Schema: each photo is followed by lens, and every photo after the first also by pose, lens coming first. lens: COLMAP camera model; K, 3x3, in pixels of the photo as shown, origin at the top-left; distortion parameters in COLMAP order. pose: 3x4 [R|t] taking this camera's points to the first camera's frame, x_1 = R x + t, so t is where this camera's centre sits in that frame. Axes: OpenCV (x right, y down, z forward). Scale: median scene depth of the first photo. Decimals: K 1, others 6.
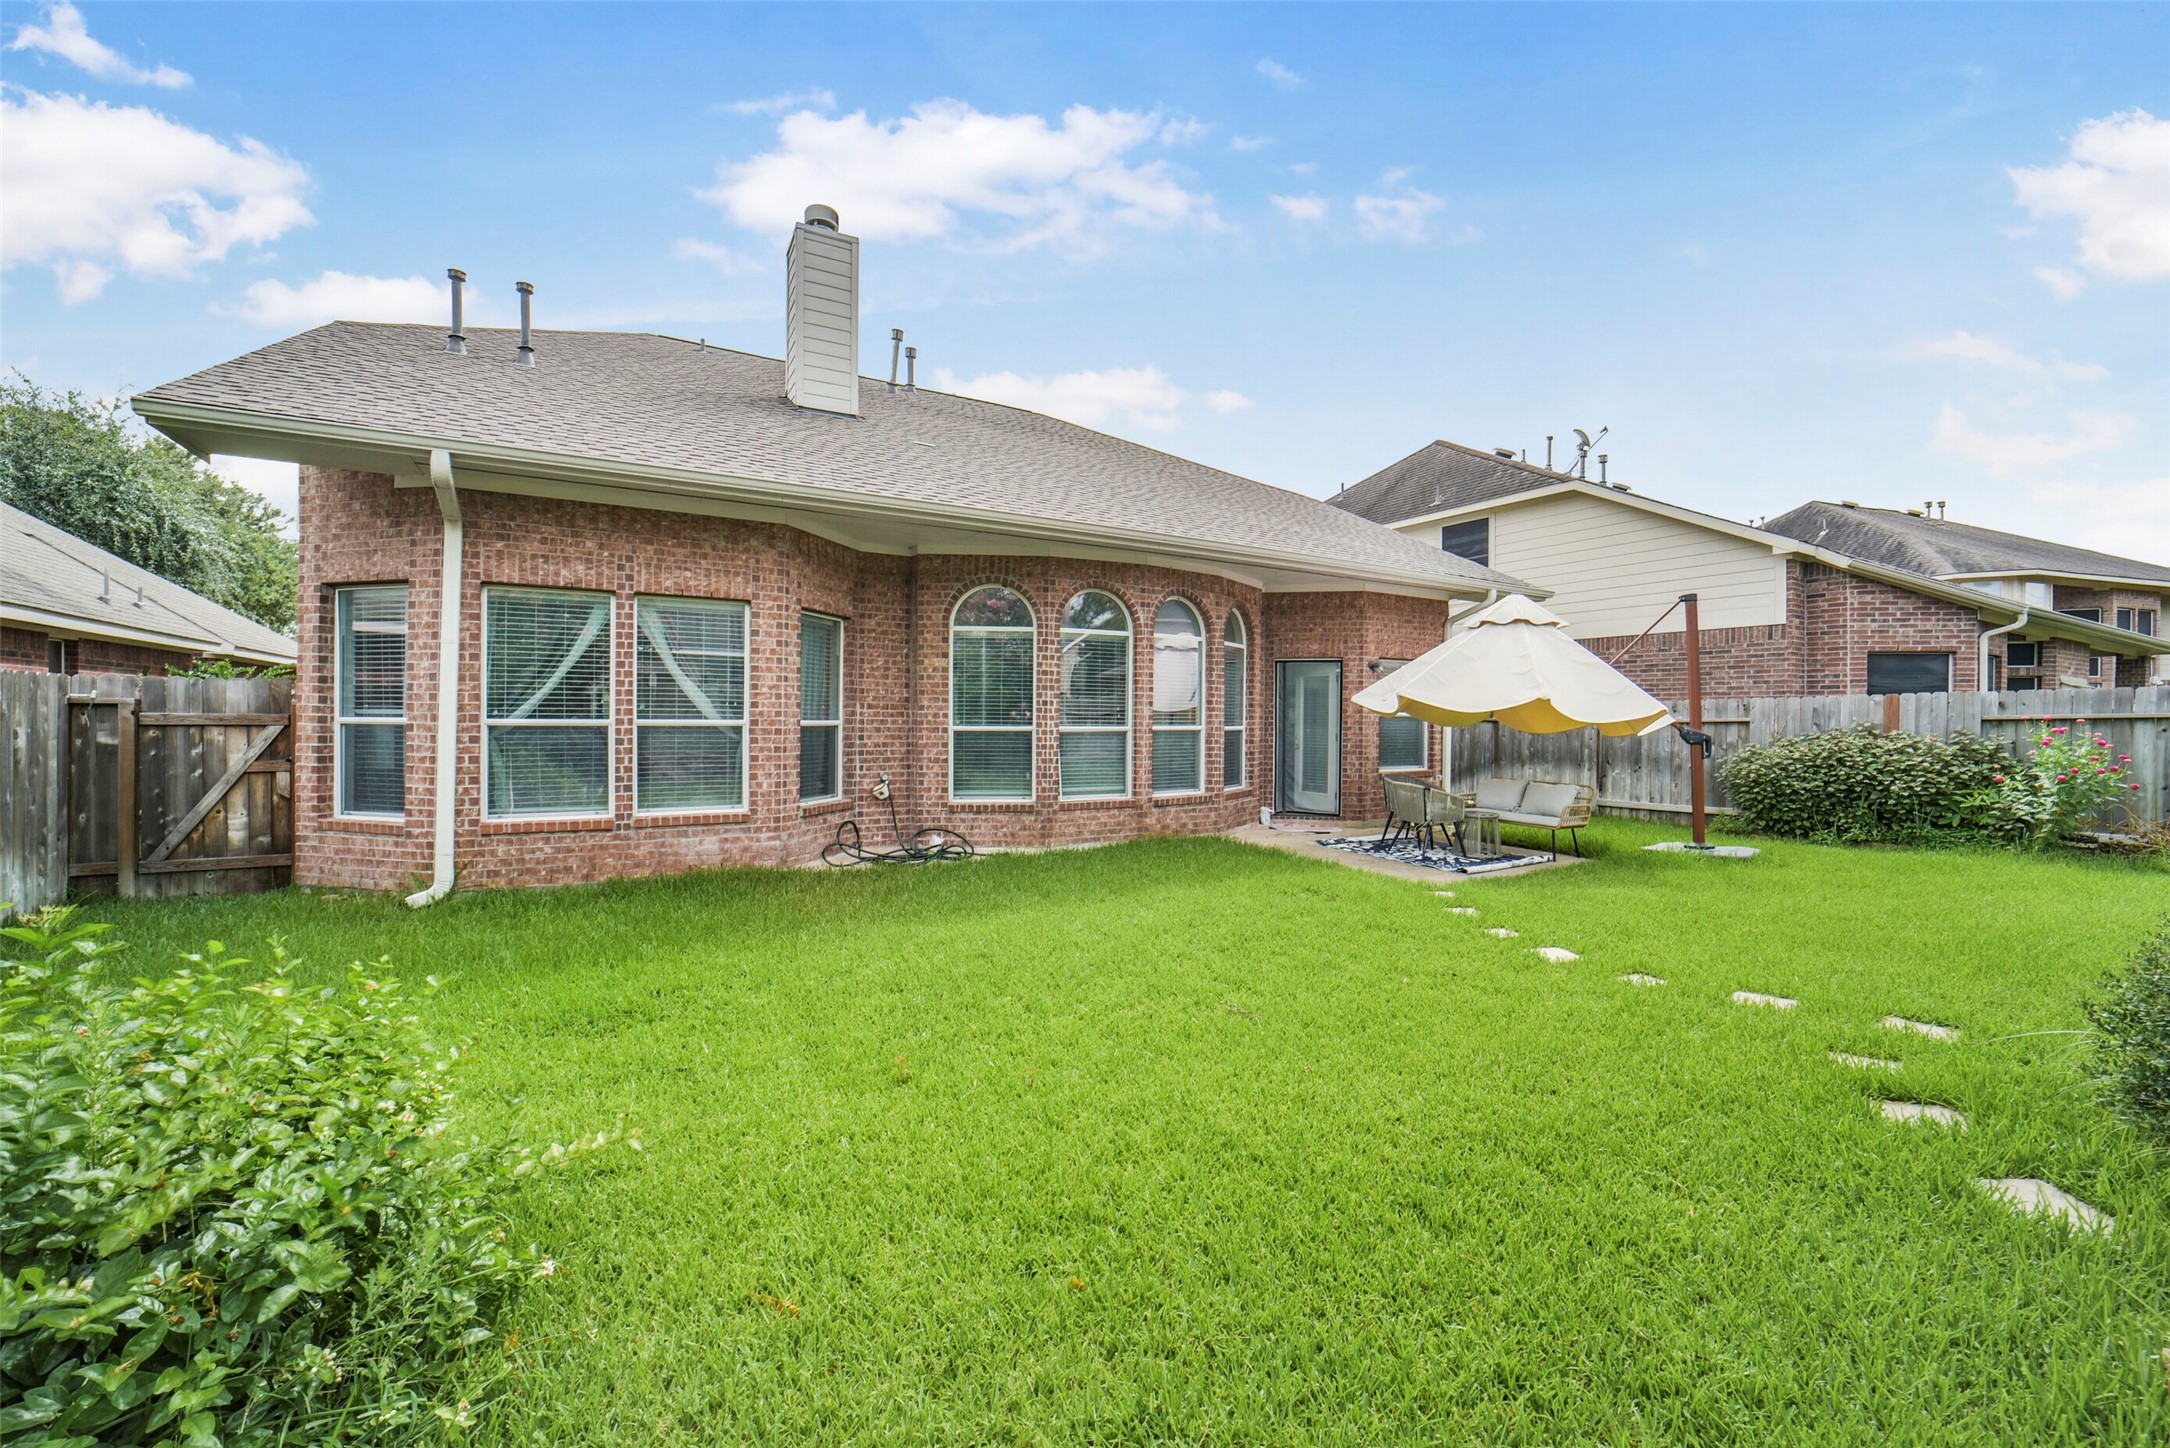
lens RADIAL K [[866.3, 0, 1096.2], [0, 866.3, 716.9], [0, 0, 1]] dist [-0.038965, 0.010335]
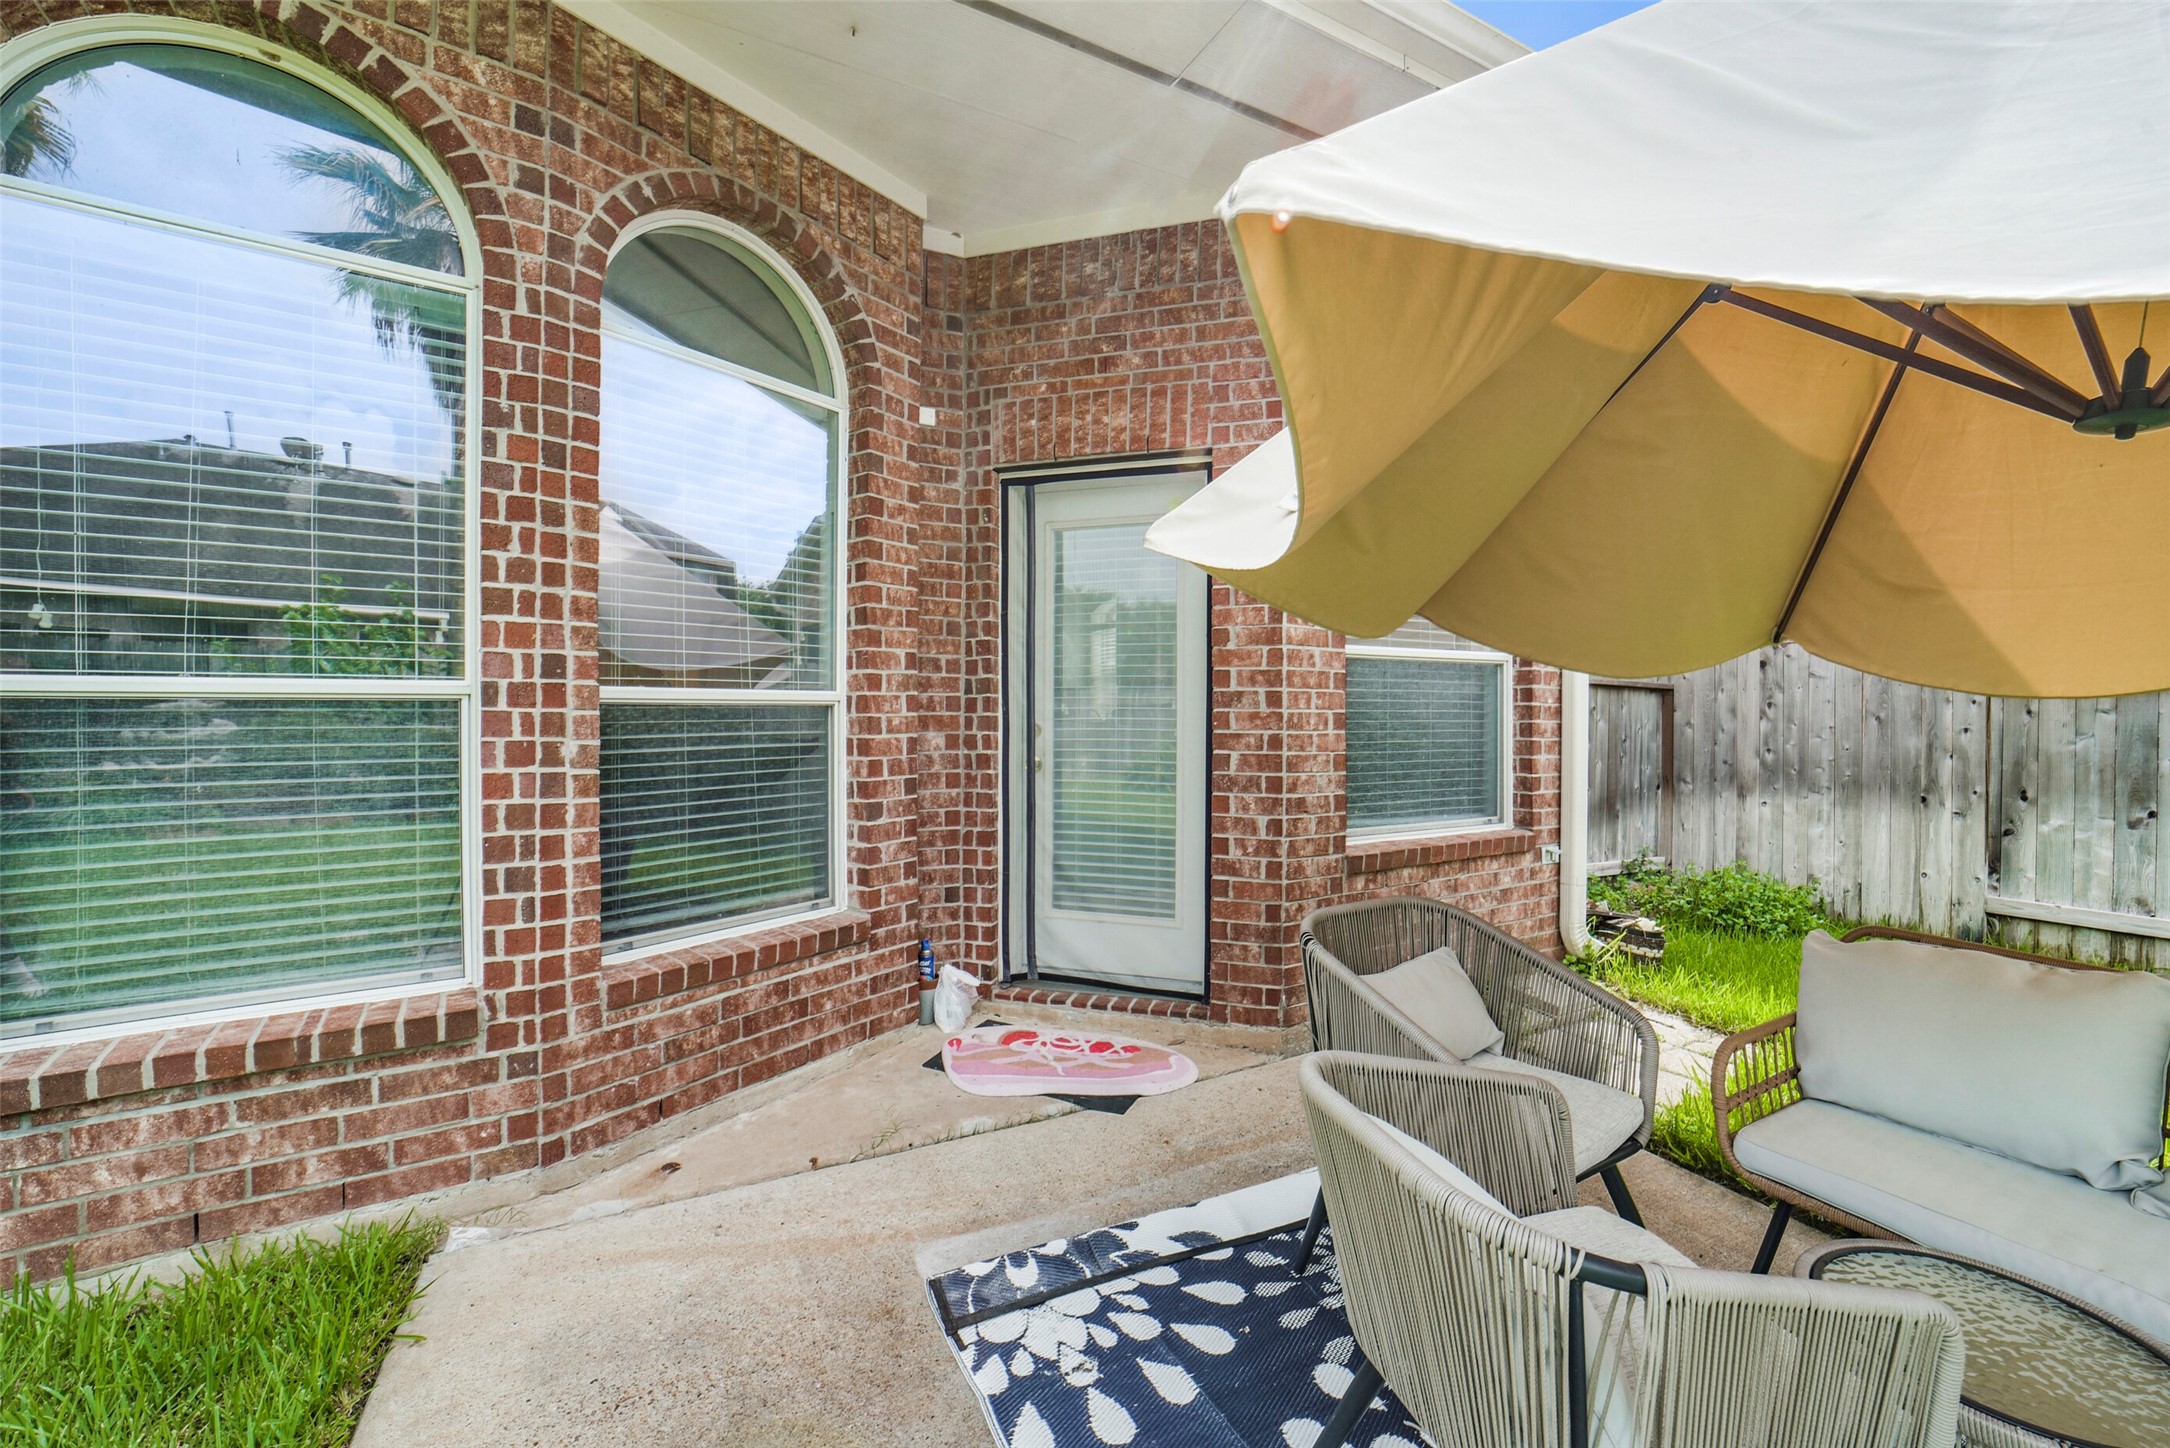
lens RADIAL K [[866.3, 0, 1096.2], [0, 866.3, 716.9], [0, 0, 1]] dist [-0.038965, 0.010335]
pose [[0.998178, -0.005974, -0.060034, 0.343428], [0.006373, 0.999959, 0.006461, 0.022533], [0.059993, -0.006832, 0.998175, 0.927813]]
